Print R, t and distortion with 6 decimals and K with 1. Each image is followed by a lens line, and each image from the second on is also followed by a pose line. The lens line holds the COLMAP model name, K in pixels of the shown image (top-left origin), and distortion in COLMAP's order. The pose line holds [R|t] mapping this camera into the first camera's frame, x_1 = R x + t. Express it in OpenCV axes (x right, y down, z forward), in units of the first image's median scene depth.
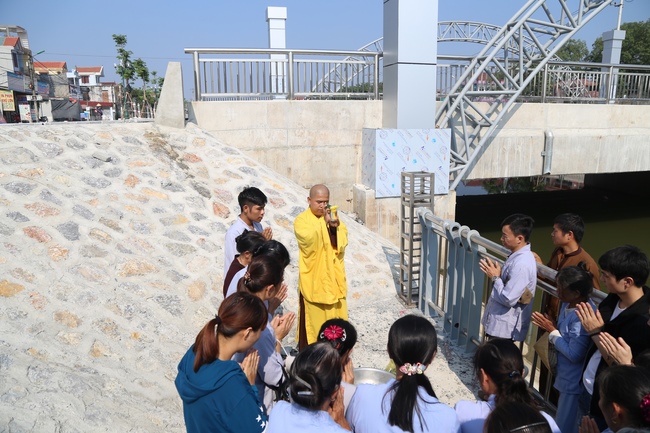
lens RADIAL K [[441.2, 0, 325.0], [0, 441.2, 216.5], [0, 0, 1]] dist [-0.123279, 0.066935]
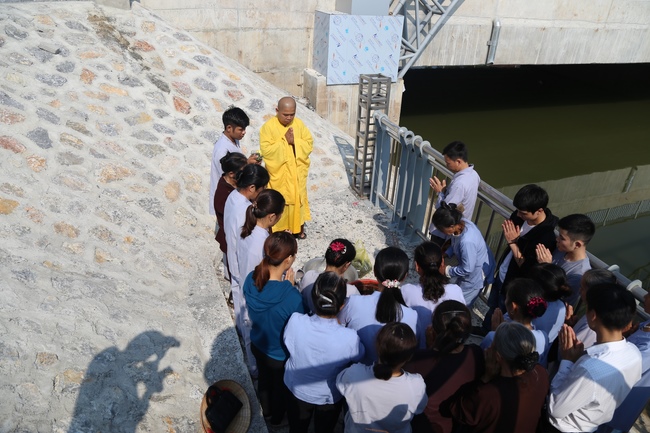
lens RADIAL K [[441.2, 0, 325.0], [0, 441.2, 216.5], [0, 0, 1]] dist [-0.123279, 0.066935]
pose [[0.989852, -0.013888, 0.141421, -0.059944], [-0.028340, 0.955927, 0.292235, -0.076564], [-0.139247, -0.293277, 0.945832, -0.070261]]
